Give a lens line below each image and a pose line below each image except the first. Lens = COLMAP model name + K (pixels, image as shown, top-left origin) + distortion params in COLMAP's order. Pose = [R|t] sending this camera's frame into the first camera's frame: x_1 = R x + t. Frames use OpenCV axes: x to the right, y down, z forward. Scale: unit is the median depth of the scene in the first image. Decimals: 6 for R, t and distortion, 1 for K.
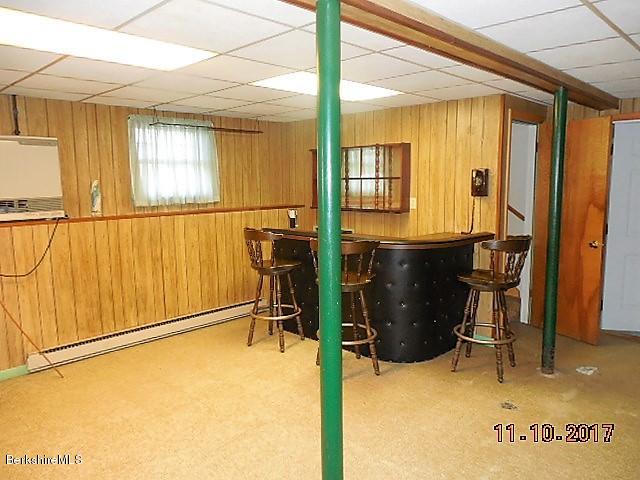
lens RADIAL K [[464.0, 0, 320.0], [0, 464.0, 240.0], [0, 0, 1]] dist [-0.001835, 0.000382]
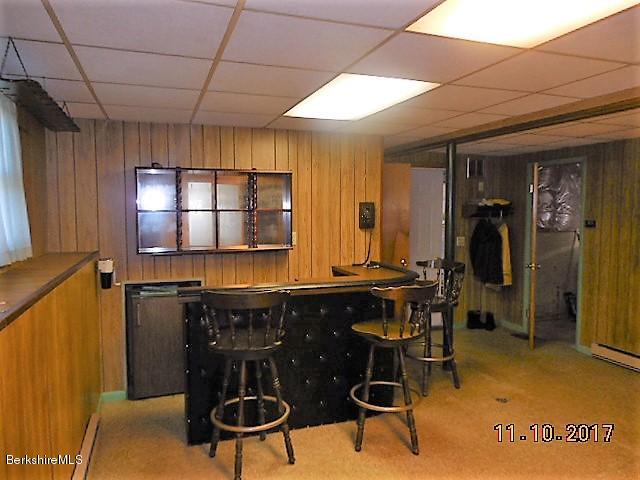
lens RADIAL K [[482.9, 0, 320.0], [0, 482.9, 240.0], [0, 0, 1]] dist [0.014054, -0.001947]
pose [[0.445844, -0.052142, 0.893590, -0.653621], [0.112921, 0.993603, 0.001637, -0.079240], [-0.887959, 0.100175, 0.448880, 0.590313]]
